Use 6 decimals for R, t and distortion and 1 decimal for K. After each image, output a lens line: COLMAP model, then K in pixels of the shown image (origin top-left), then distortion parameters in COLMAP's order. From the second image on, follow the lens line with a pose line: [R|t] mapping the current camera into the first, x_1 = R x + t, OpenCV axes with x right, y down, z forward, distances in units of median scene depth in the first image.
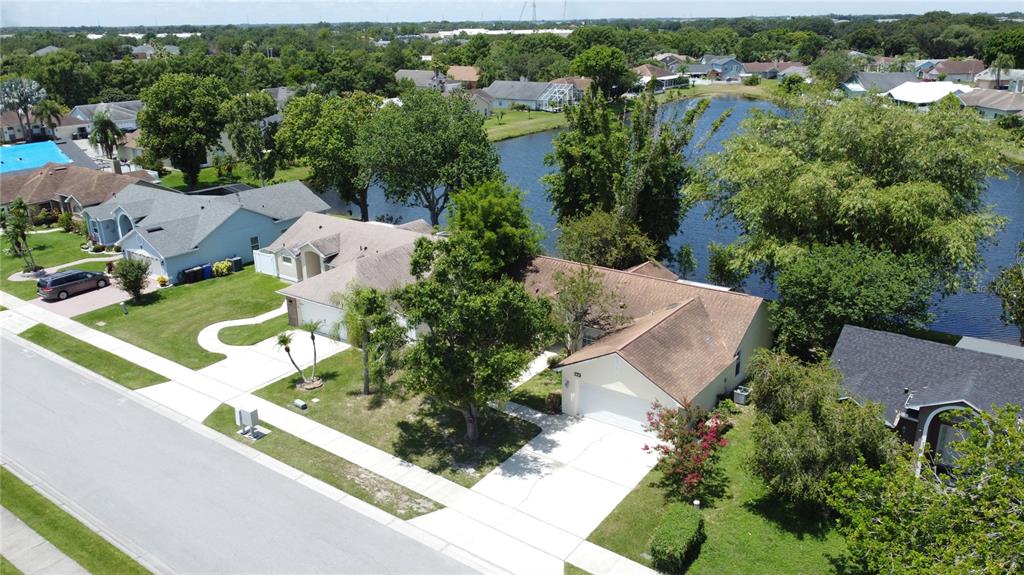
lens RADIAL K [[773.0, 0, 512.8], [0, 773.0, 289.8], [0, 0, 1]] dist [0.003756, 0.001398]
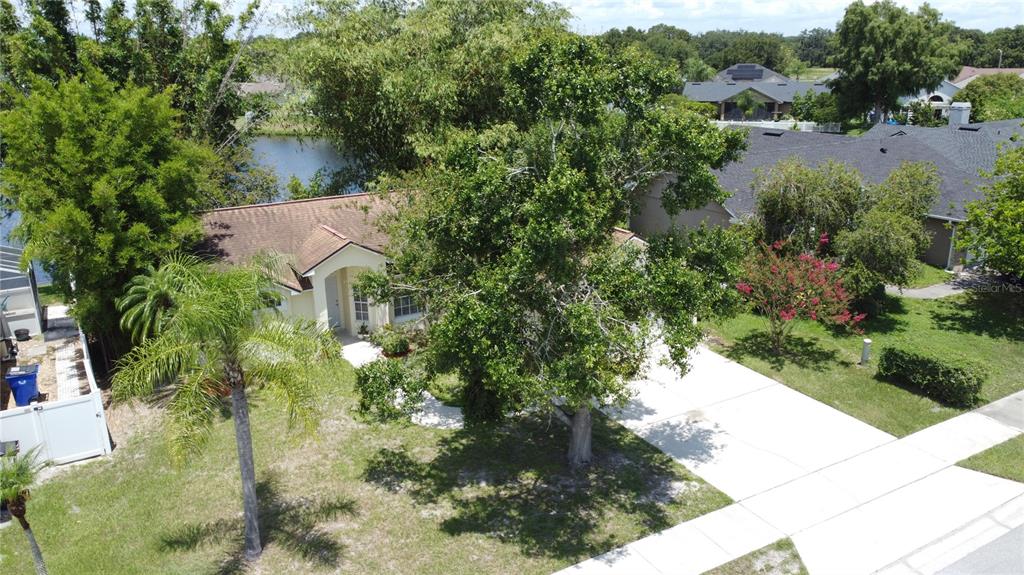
lens RADIAL K [[773.0, 0, 512.8], [0, 773.0, 289.8], [0, 0, 1]] dist [0.003756, 0.001398]
pose [[0.398824, -0.267305, 0.877204, -0.311256], [0.312068, 0.939043, 0.144266, -0.001704], [-0.862295, 0.216210, 0.457930, 0.490293]]
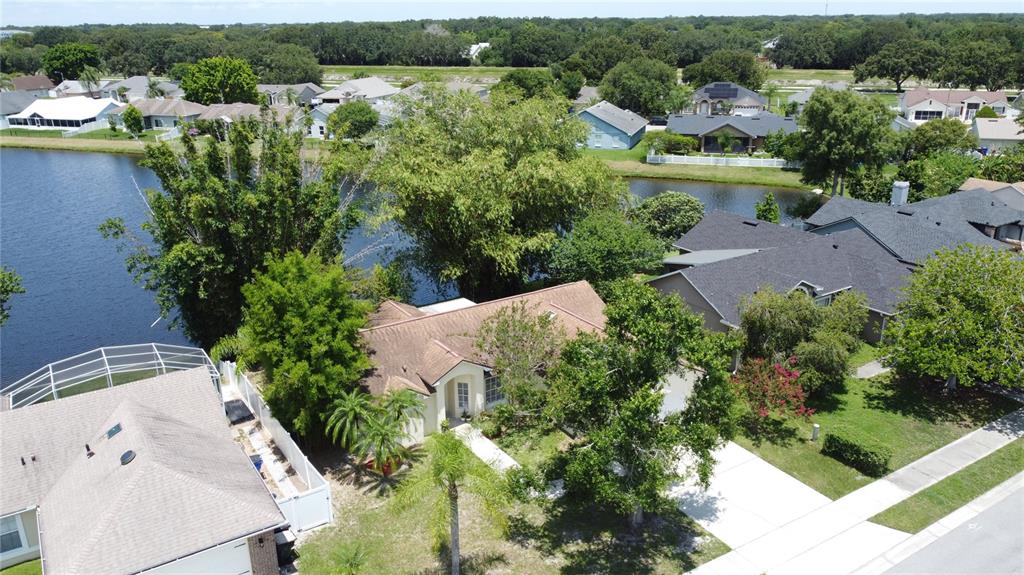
lens RADIAL K [[775.3, 0, 512.0], [0, 775.3, 287.5], [0, 0, 1]] dist [0.007409, -0.007158]
pose [[0.367605, -0.295501, 0.881786, -0.478665], [0.314753, 0.931750, 0.181029, -0.147294], [-0.875098, 0.210998, 0.435526, 0.442302]]
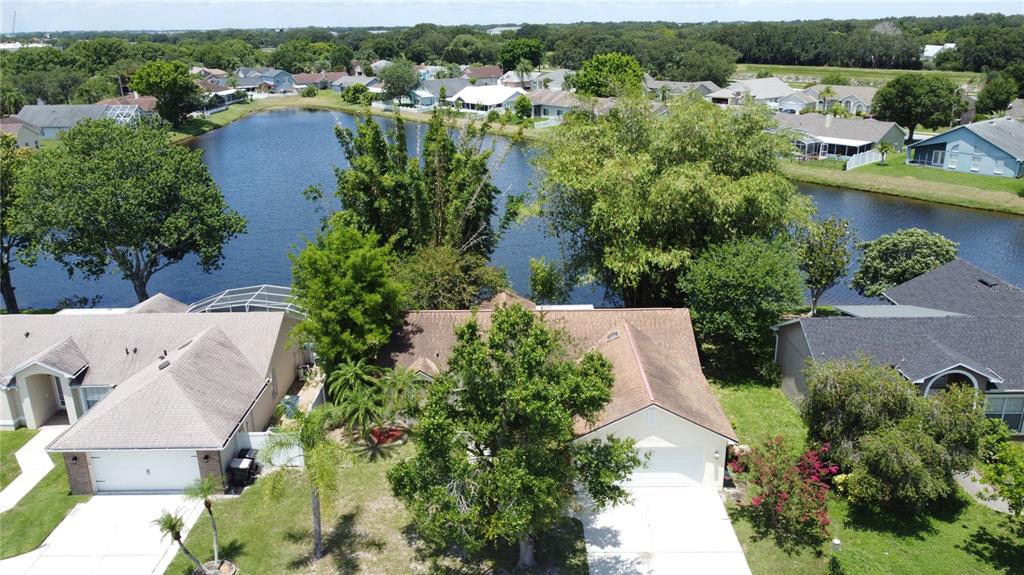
lens RADIAL K [[775.3, 0, 512.0], [0, 775.3, 287.5], [0, 0, 1]] dist [0.007409, -0.007158]
pose [[0.814205, -0.184178, 0.550589, -0.274751], [0.193992, 0.980146, 0.040997, -0.068555], [-0.547209, 0.073430, 0.833769, 0.220929]]
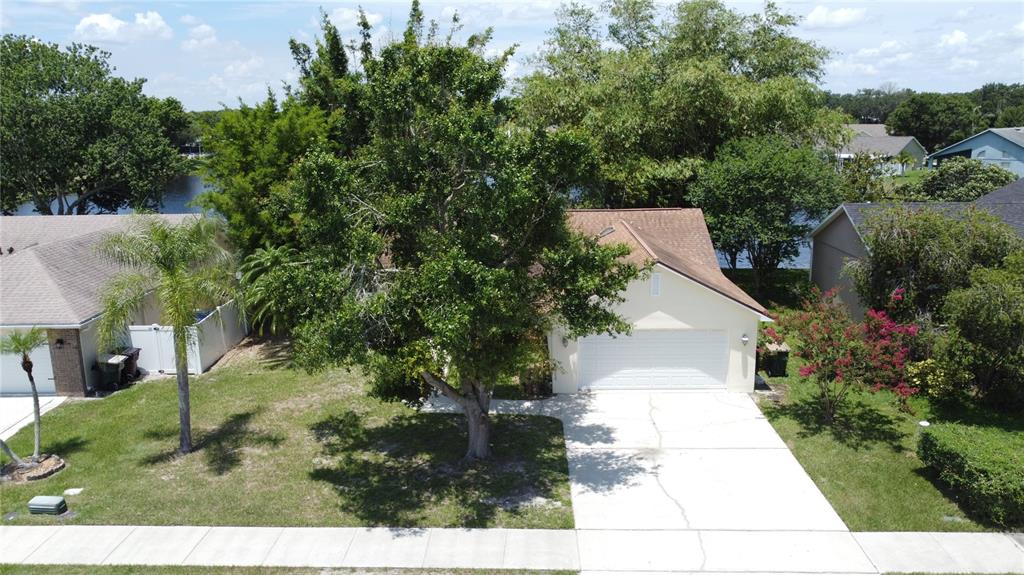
lens RADIAL K [[773.0, 0, 512.8], [0, 773.0, 289.8], [0, 0, 1]] dist [0.003756, 0.001398]
pose [[0.819873, -0.125896, 0.558533, -0.199471], [0.192234, 0.979426, -0.061413, 0.073963], [-0.539310, 0.157719, 0.827206, 0.334087]]
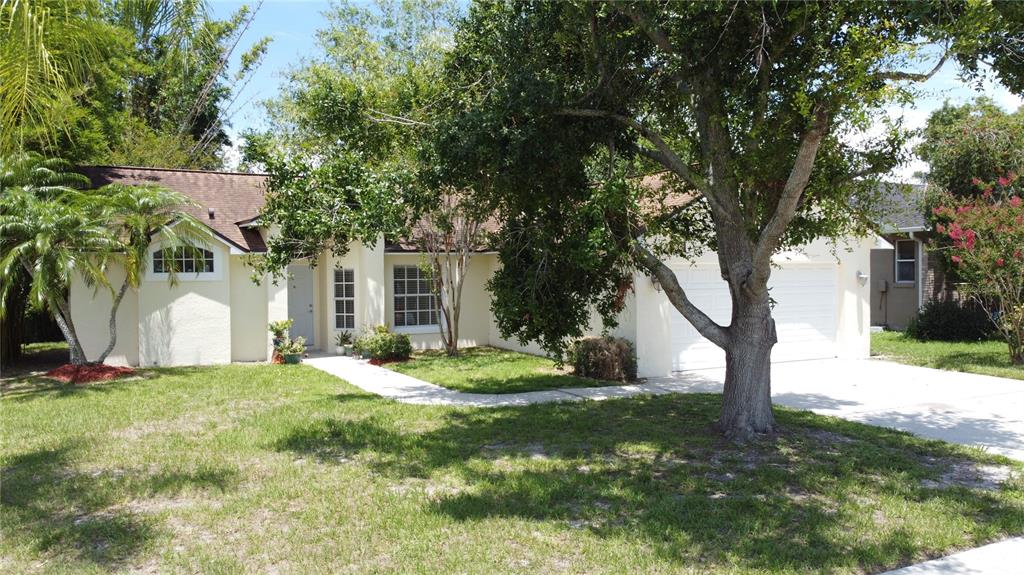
lens RADIAL K [[773.0, 0, 512.8], [0, 773.0, 289.8], [0, 0, 1]] dist [0.003756, 0.001398]
pose [[0.439915, -0.014985, 0.897914, -0.188120], [0.299496, 0.945067, -0.130961, 0.101472], [-0.846627, 0.326533, 0.420237, 0.596797]]
